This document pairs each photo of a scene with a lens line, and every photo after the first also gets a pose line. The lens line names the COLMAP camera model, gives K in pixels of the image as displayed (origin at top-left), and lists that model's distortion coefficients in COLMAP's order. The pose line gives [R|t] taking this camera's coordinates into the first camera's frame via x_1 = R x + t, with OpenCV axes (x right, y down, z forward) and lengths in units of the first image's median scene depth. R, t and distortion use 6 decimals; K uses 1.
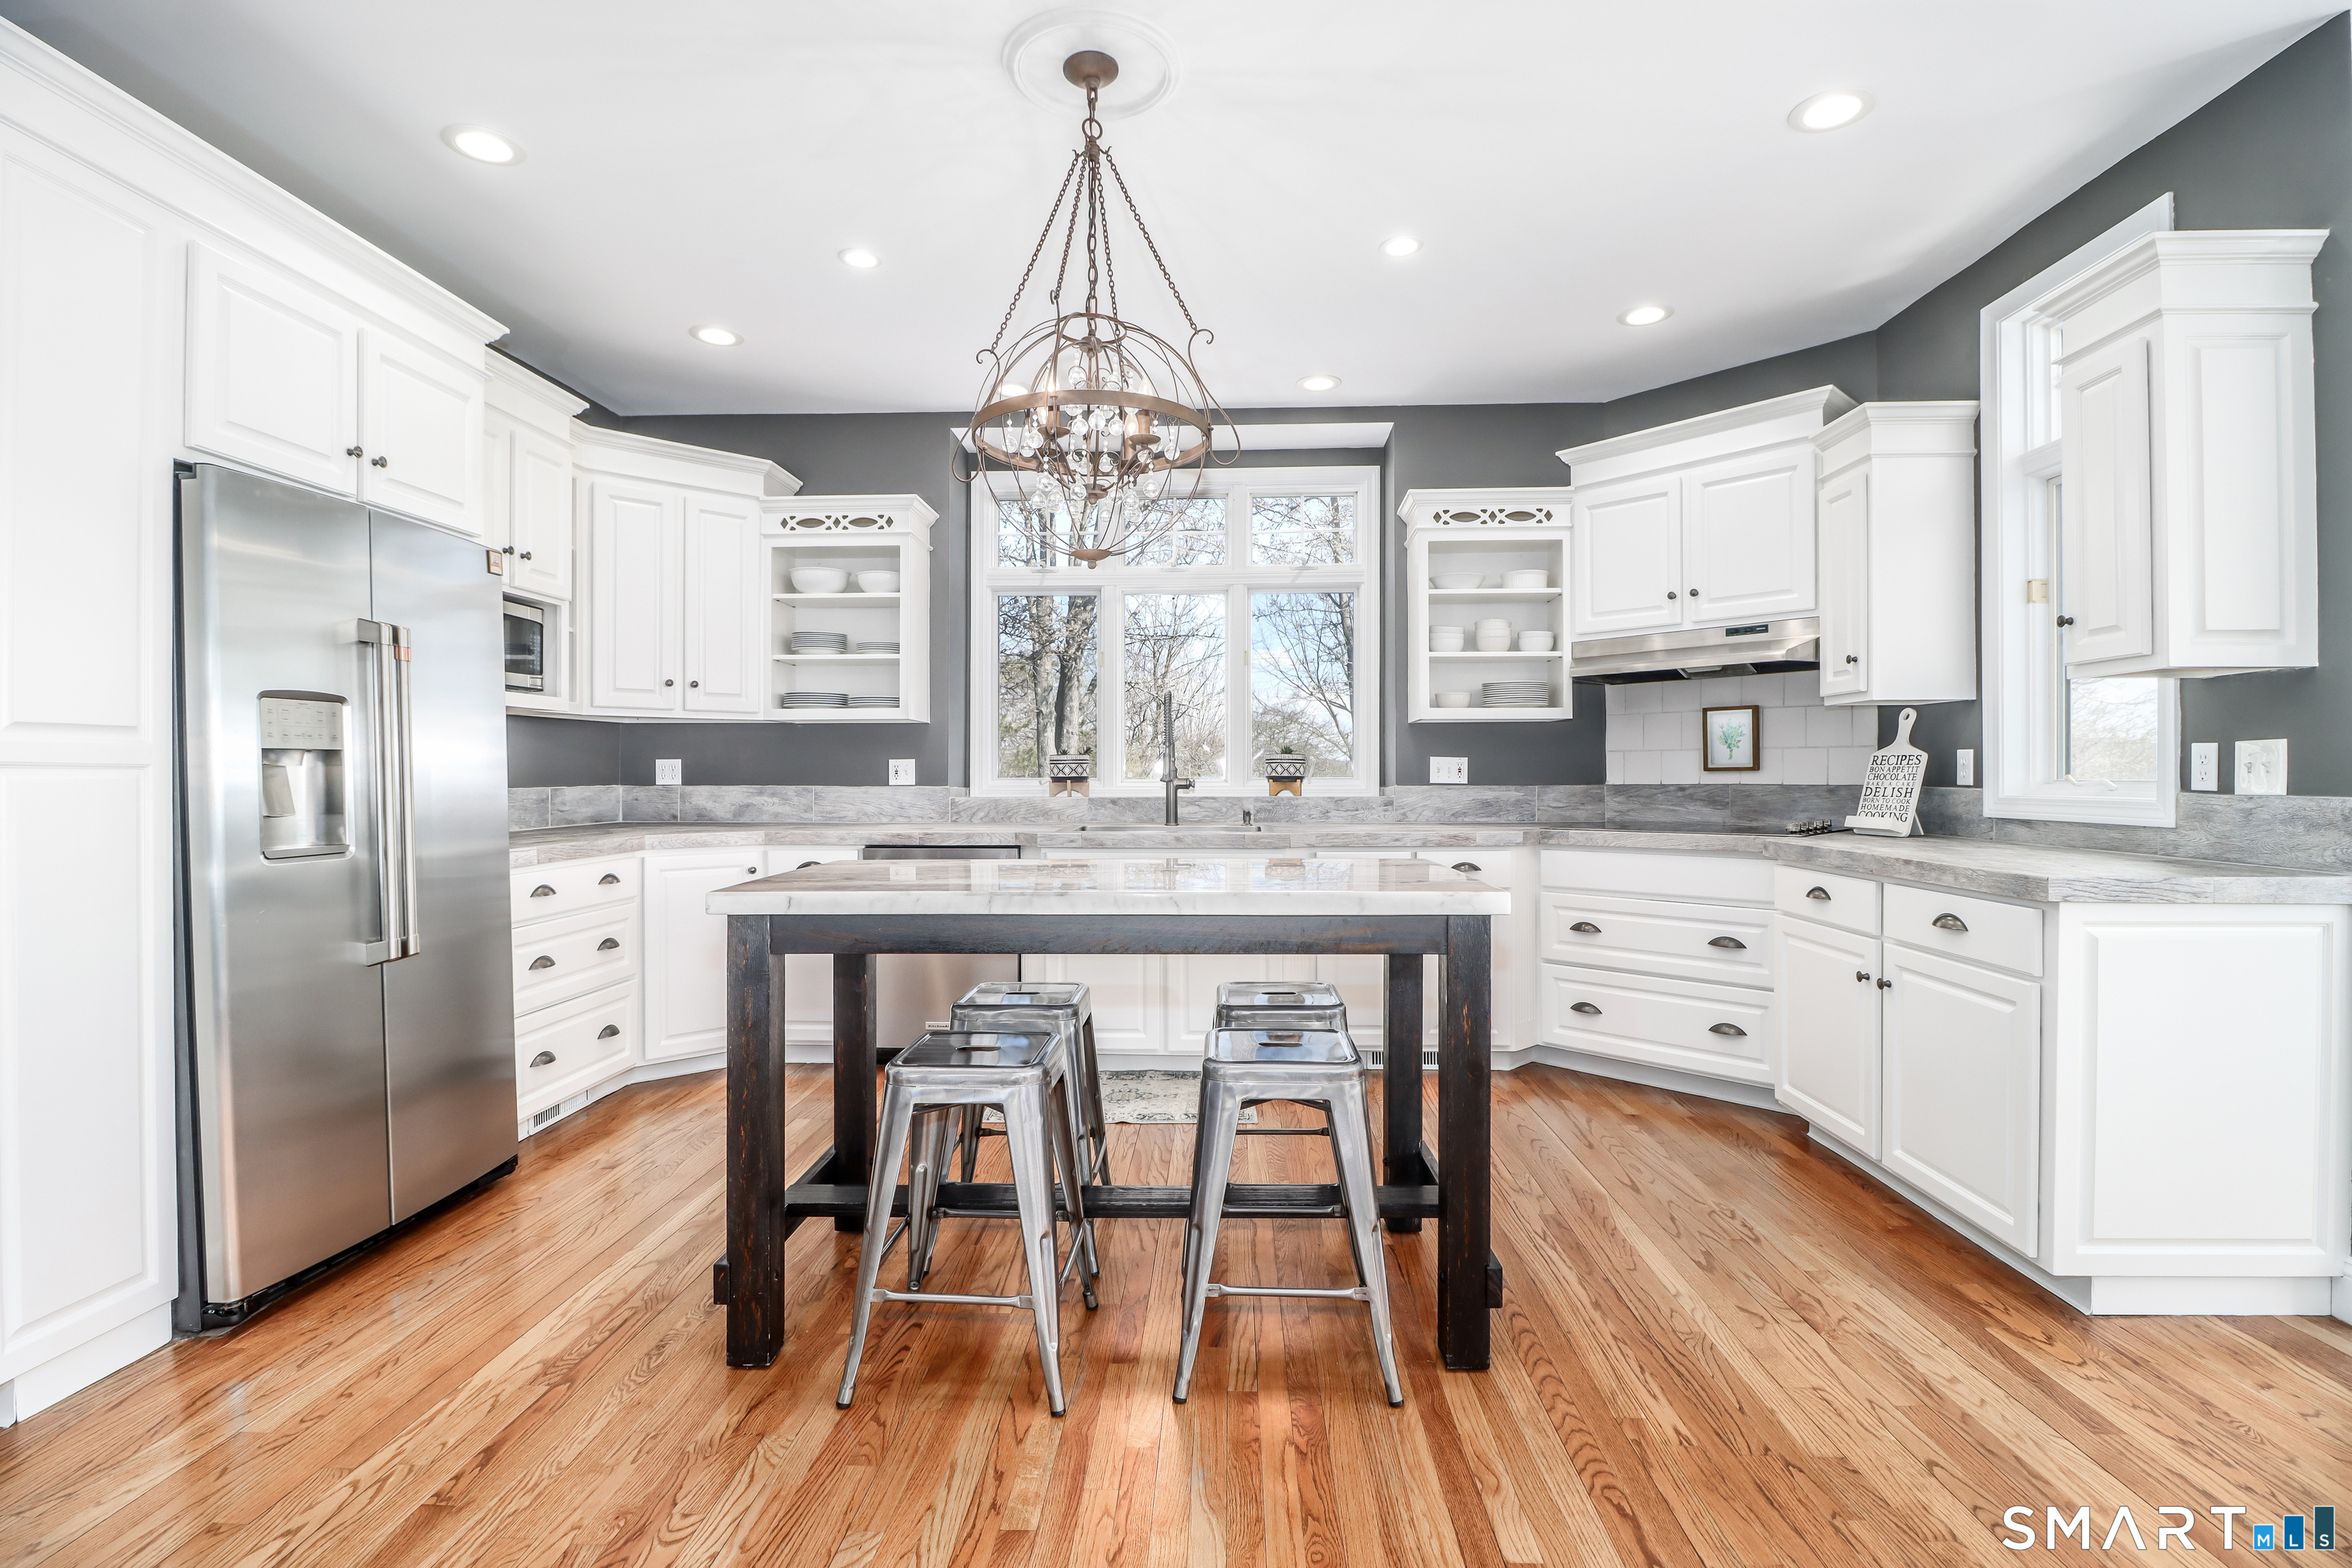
lens RADIAL K [[1089.3, 0, 1180.9], [0, 1089.3, 777.3], [0, 0, 1]] dist [0.002438, -0.014502]
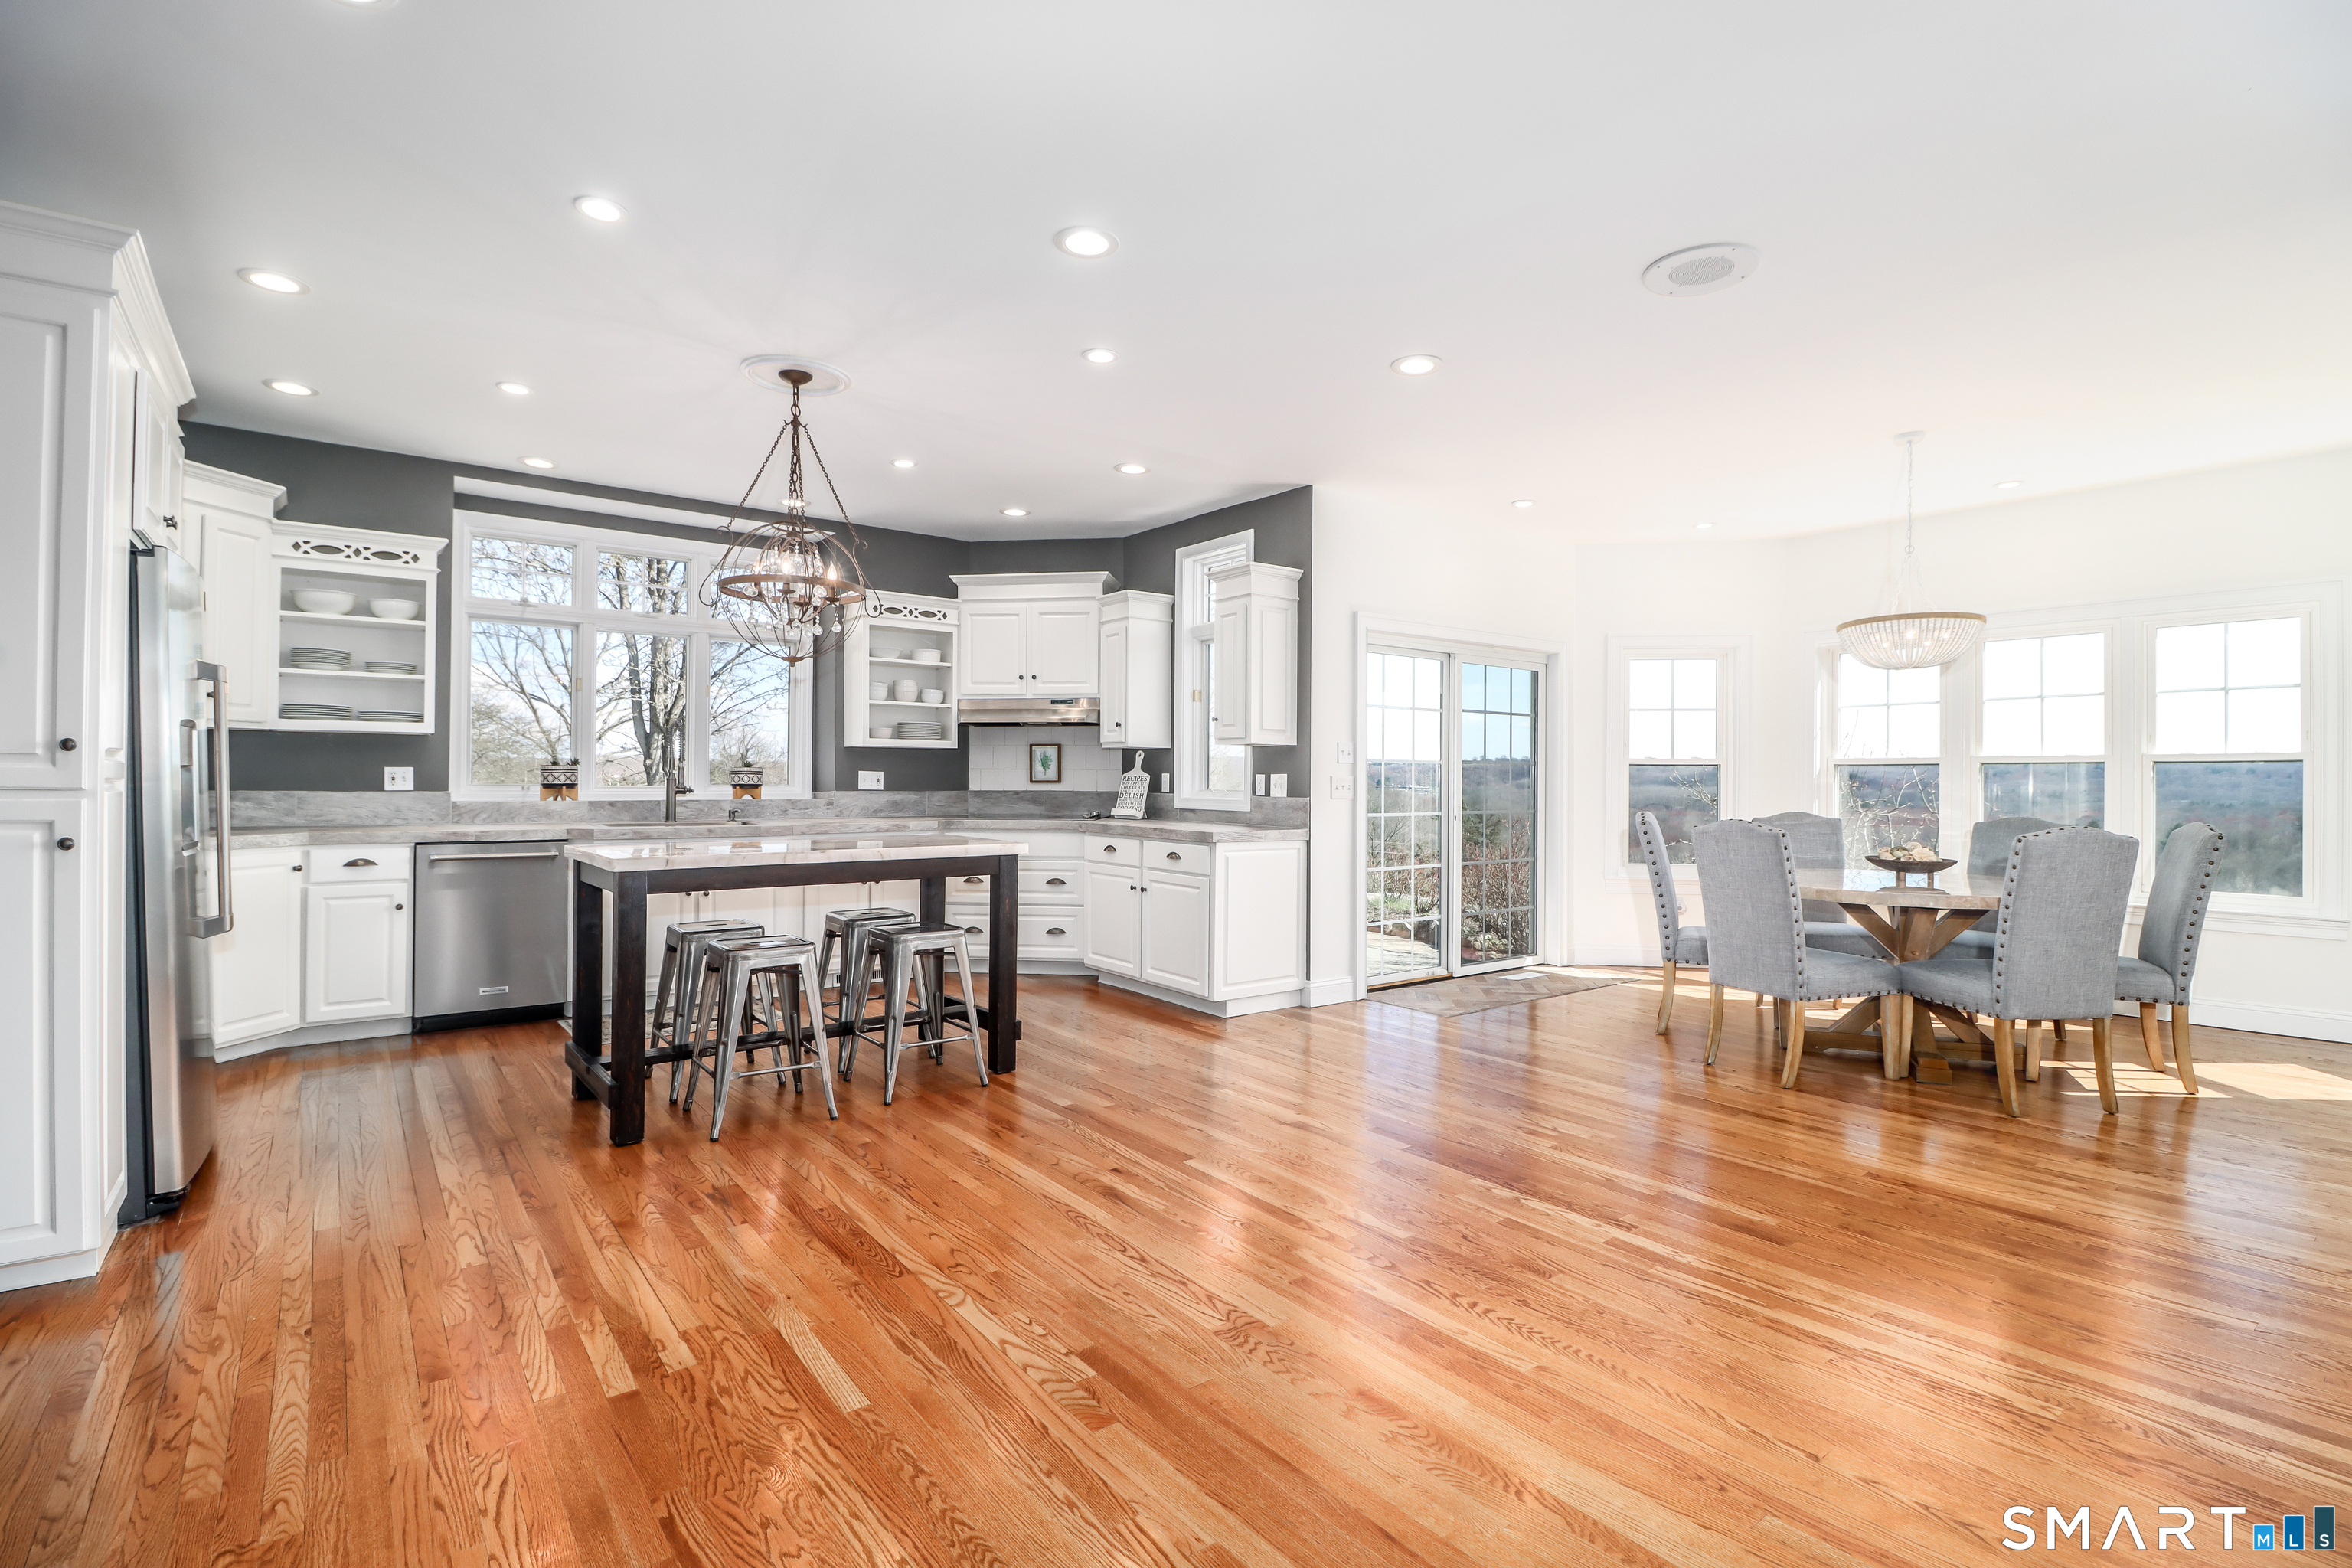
lens RADIAL K [[1089.3, 0, 1180.9], [0, 1089.3, 777.3], [0, 0, 1]] dist [0.002438, -0.014502]
pose [[0.762491, 0.008959, 0.646936, -0.421539], [-0.007402, 0.999959, -0.005124, -0.007450], [-0.646956, -0.000881, 0.762527, -0.408394]]
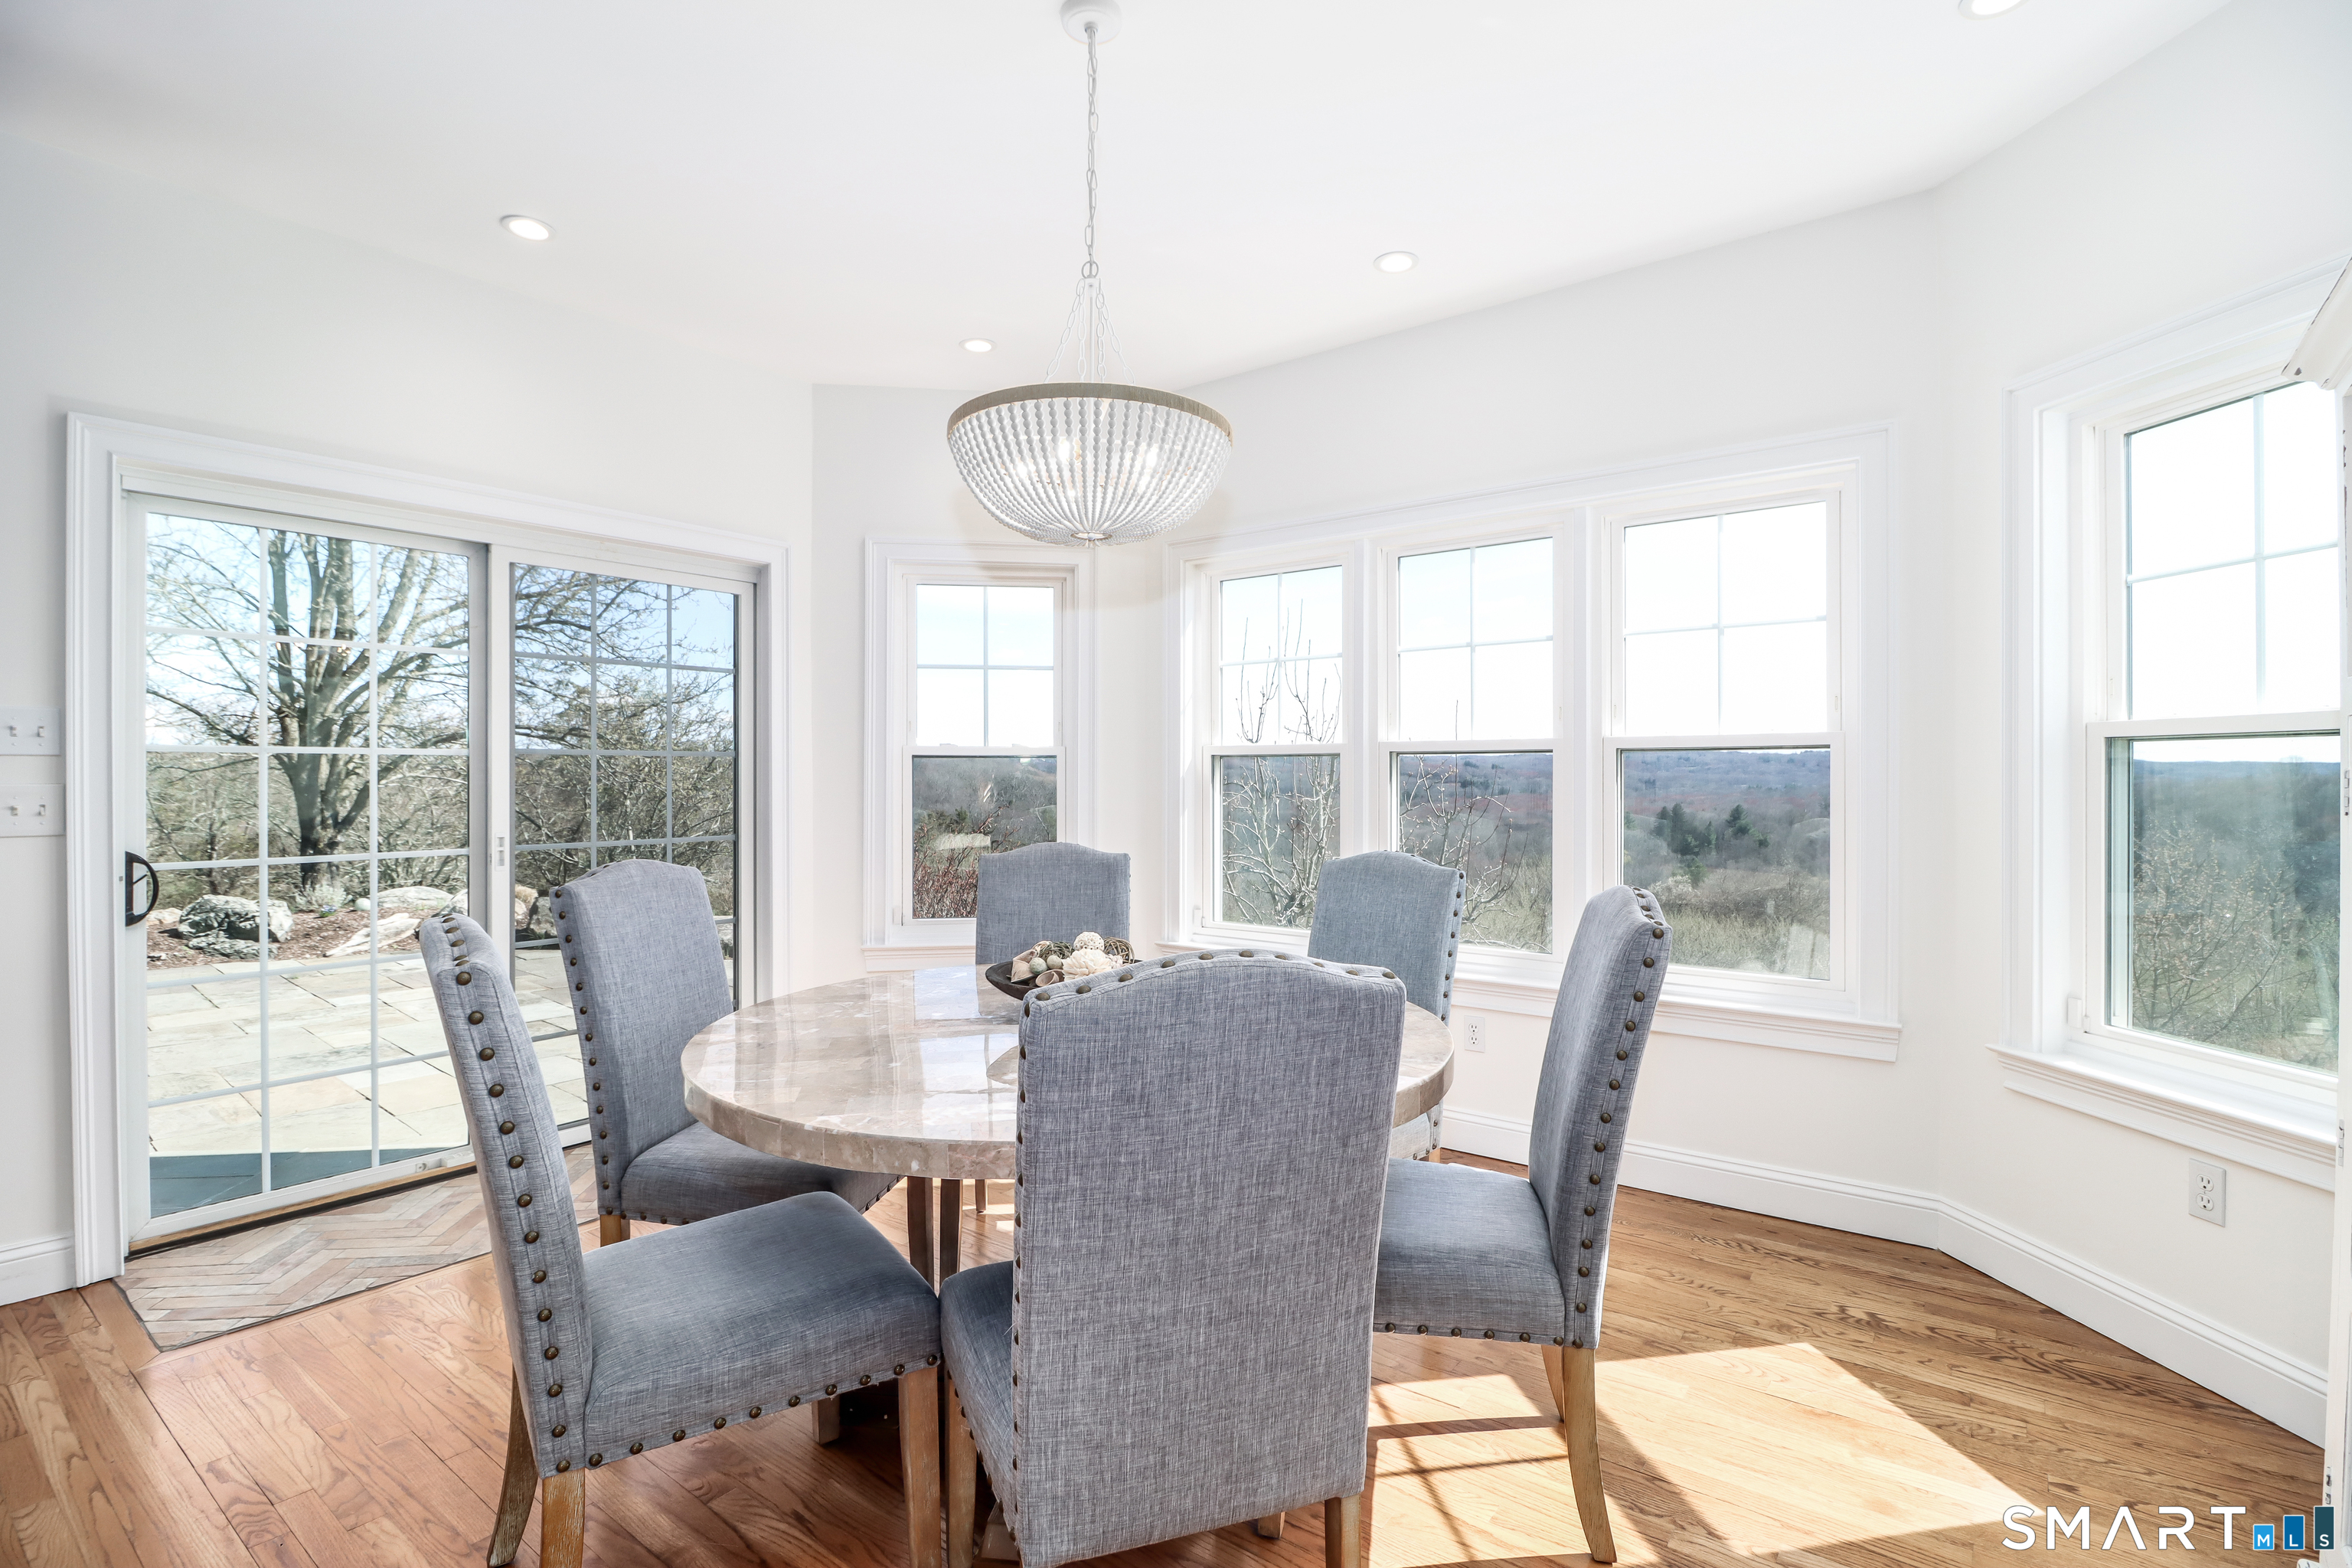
lens RADIAL K [[1089.3, 0, 1180.9], [0, 1089.3, 777.3], [0, 0, 1]] dist [0.002438, -0.014502]
pose [[0.562080, -0.000520, 0.827082, 0.510692], [0.001528, 0.999999, -0.000409, -0.021760], [-0.827081, 0.001494, 0.562080, -0.352005]]
